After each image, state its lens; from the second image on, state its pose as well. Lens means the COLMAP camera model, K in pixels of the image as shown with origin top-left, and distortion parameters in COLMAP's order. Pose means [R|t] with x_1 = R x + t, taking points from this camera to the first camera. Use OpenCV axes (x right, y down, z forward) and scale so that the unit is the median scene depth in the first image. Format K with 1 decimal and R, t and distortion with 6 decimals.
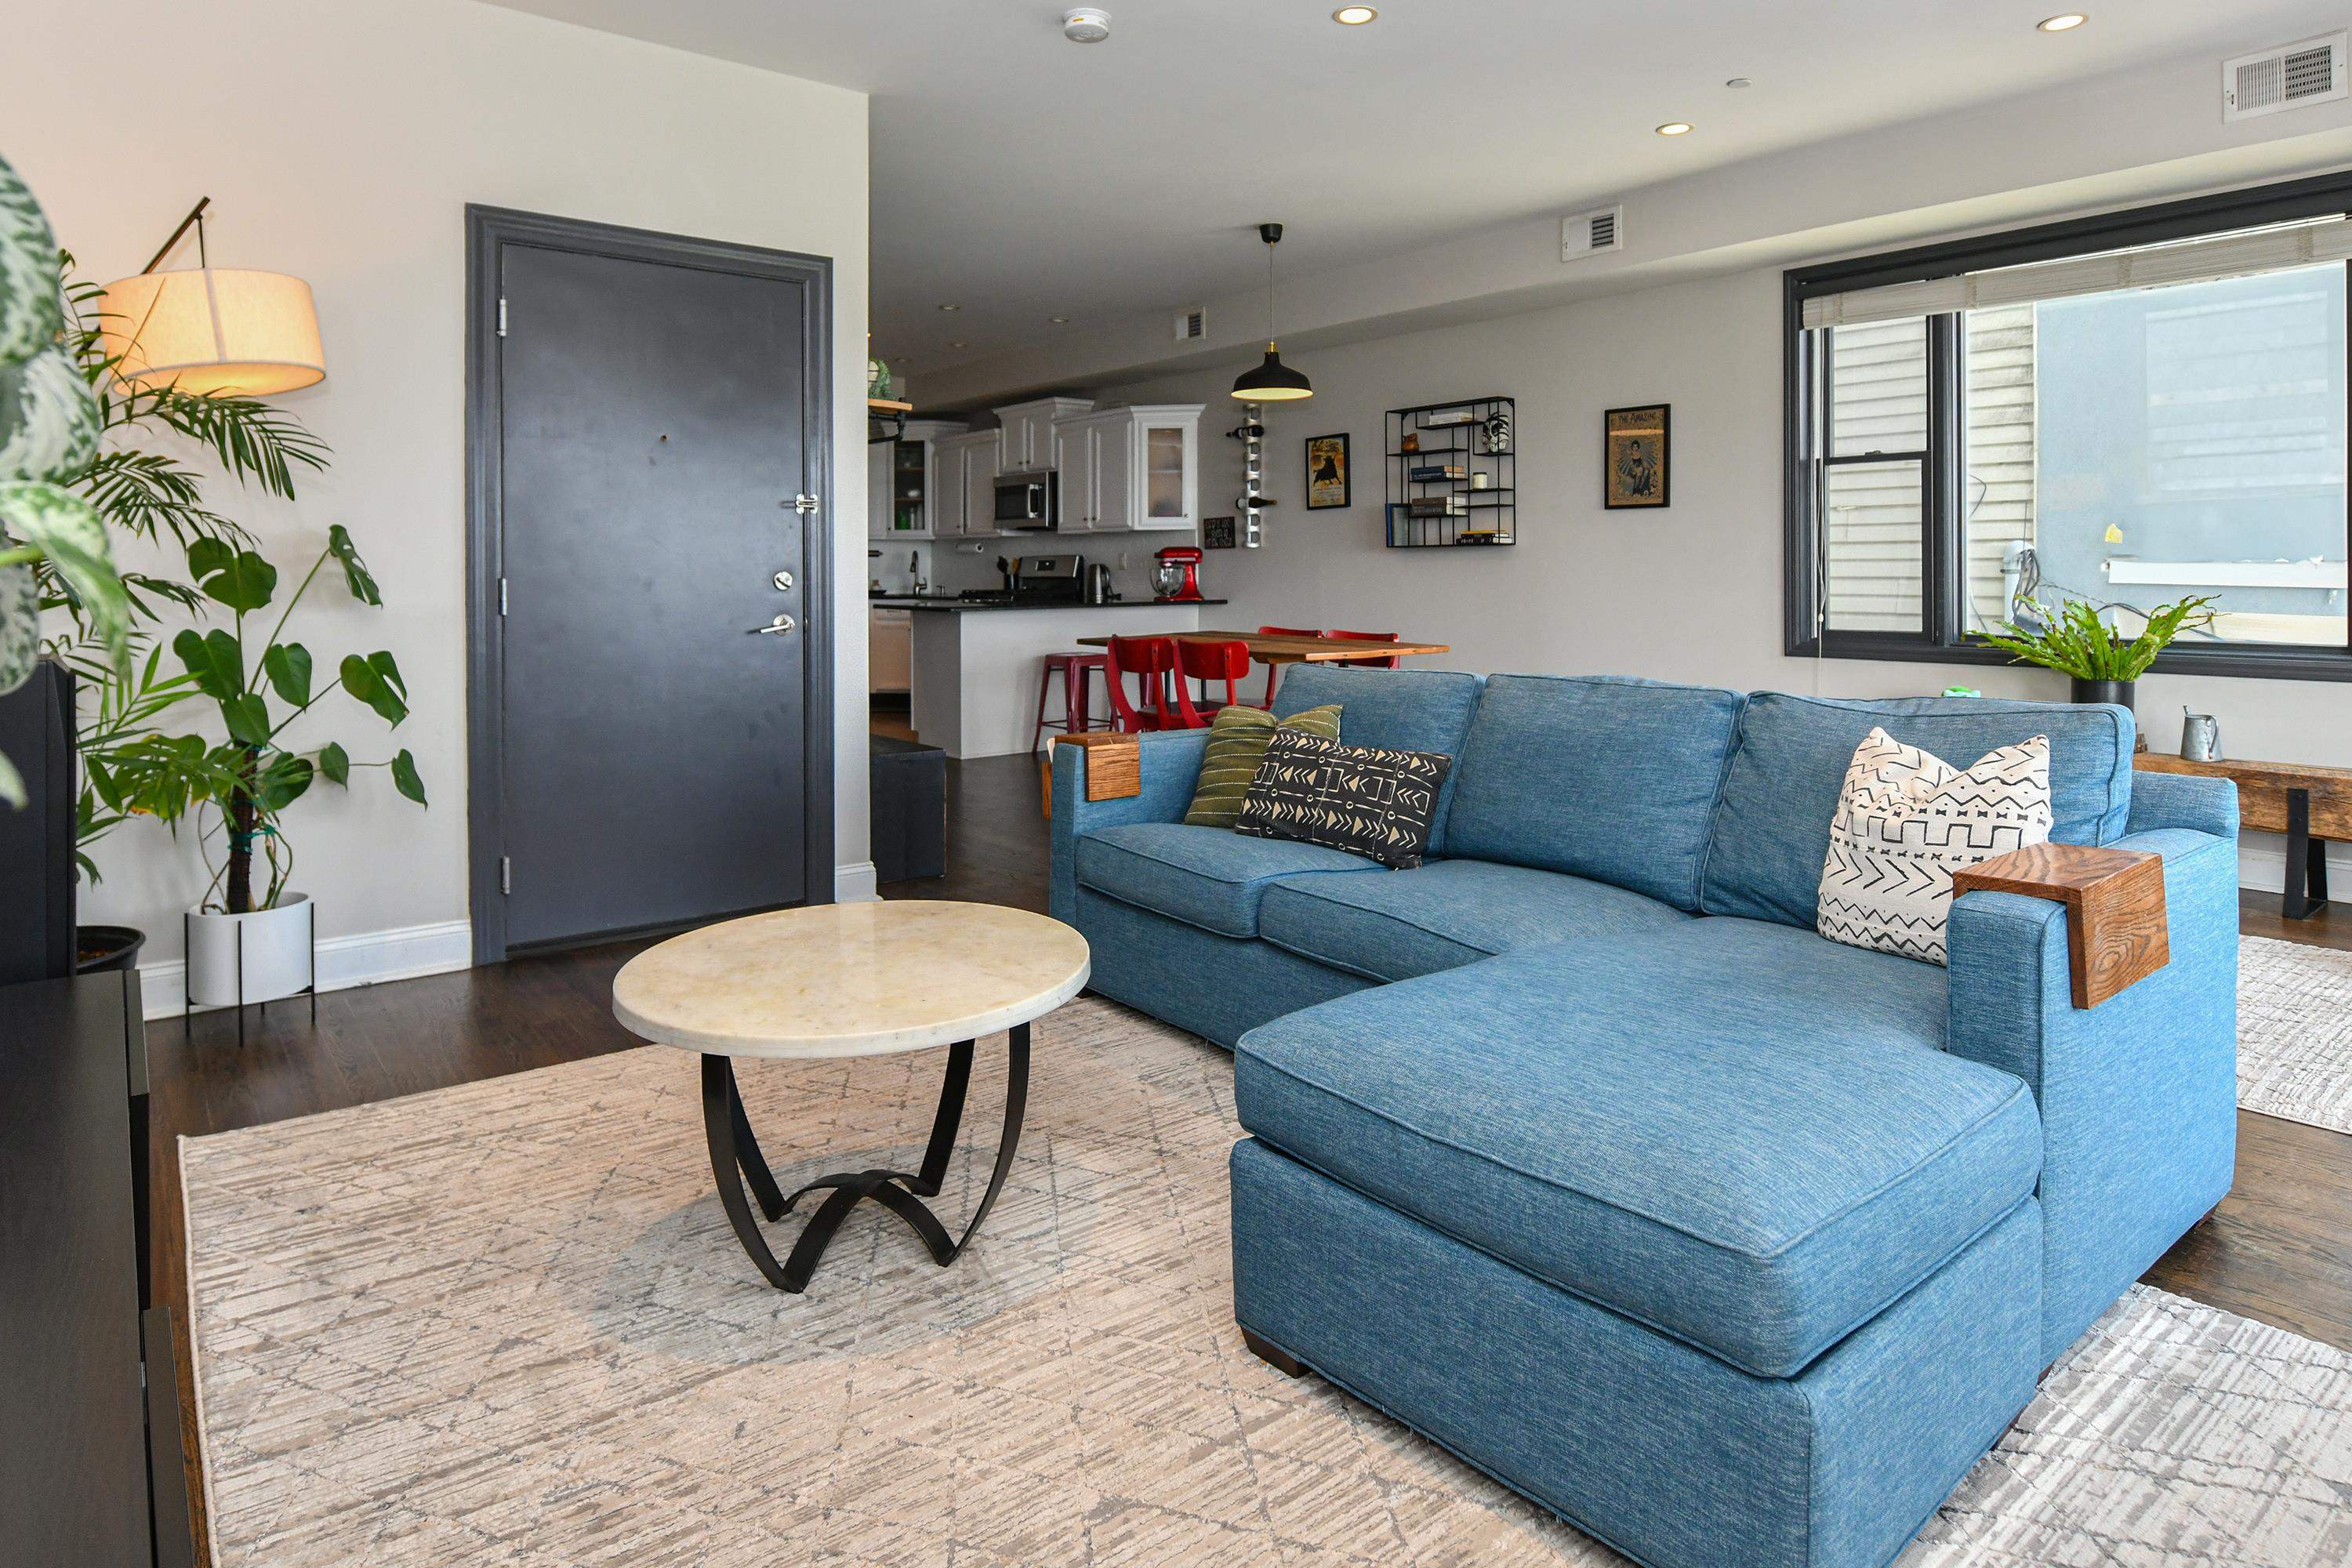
lens RADIAL K [[1351.6, 0, 1086.9], [0, 1351.6, 579.7], [0, 0, 1]] dist [-0.039640, 0.000579]
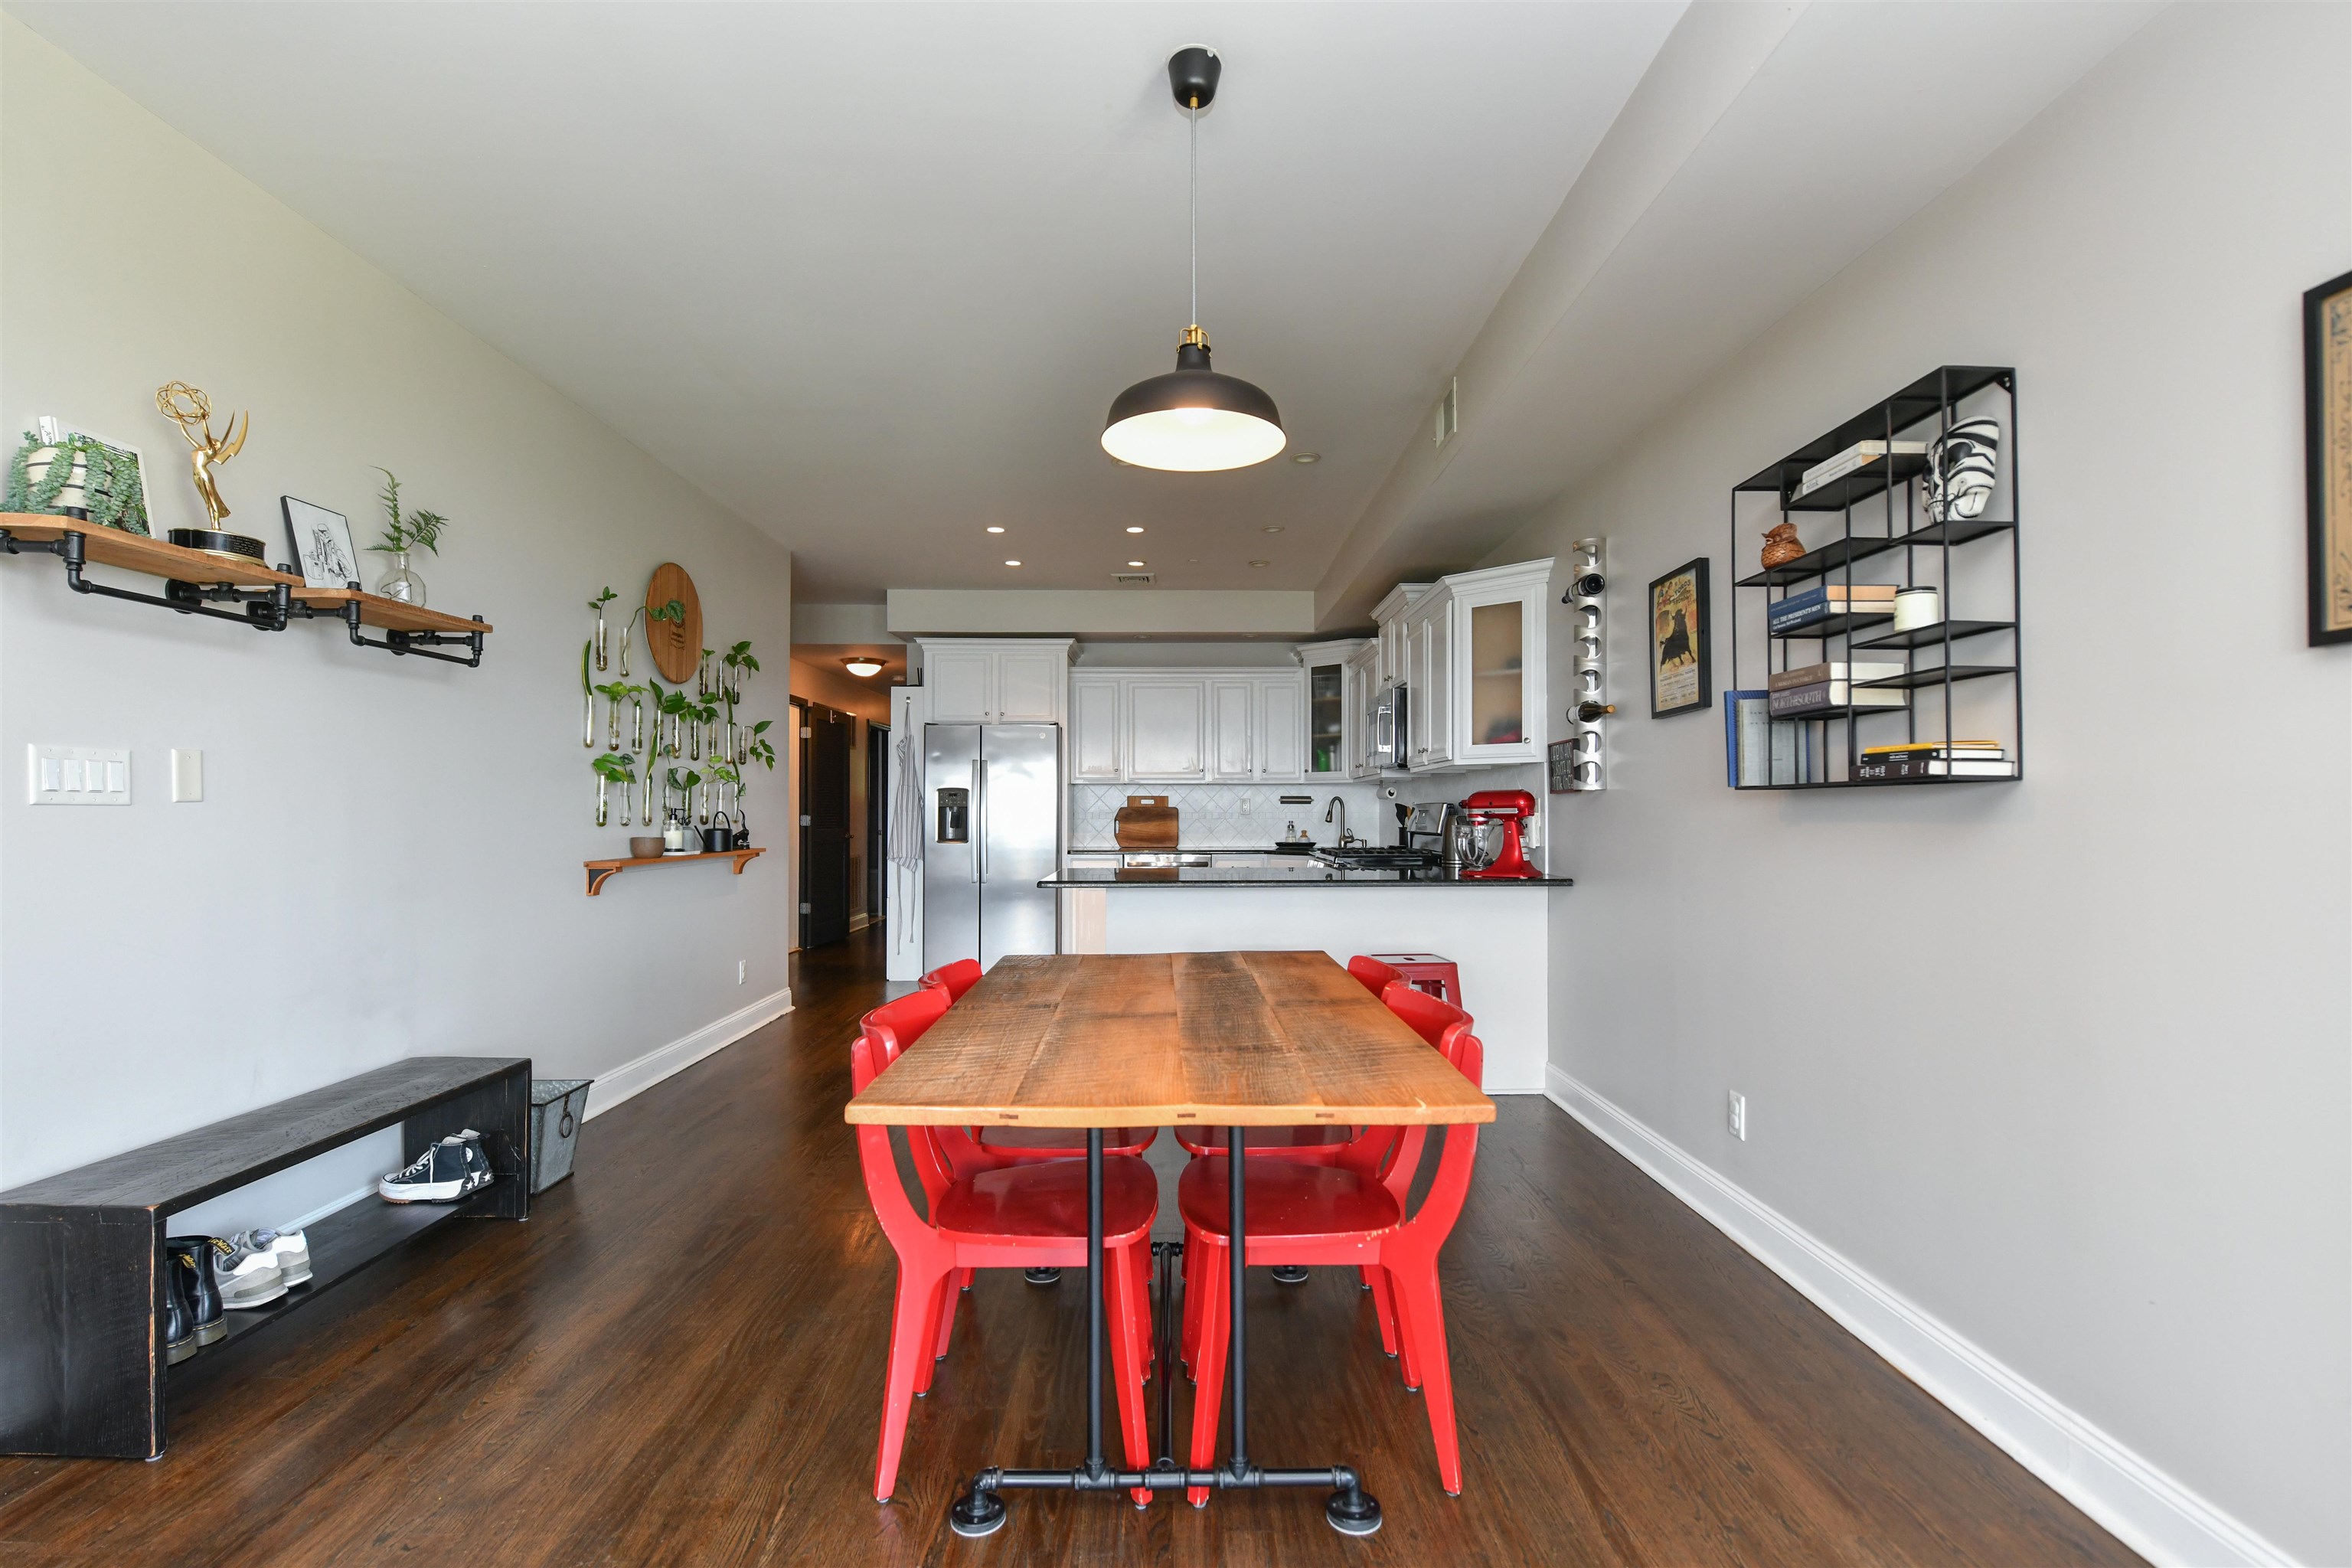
lens RADIAL K [[1092.7, 0, 1168.1], [0, 1092.7, 807.6], [0, 0, 1]] dist [-0.002710, -0.006249]
pose [[0.808415, 0.002525, -0.588608, 0.250590], [-0.008782, 0.999931, -0.007772, -0.011695], [0.588548, 0.011452, 0.808381, 0.522641]]
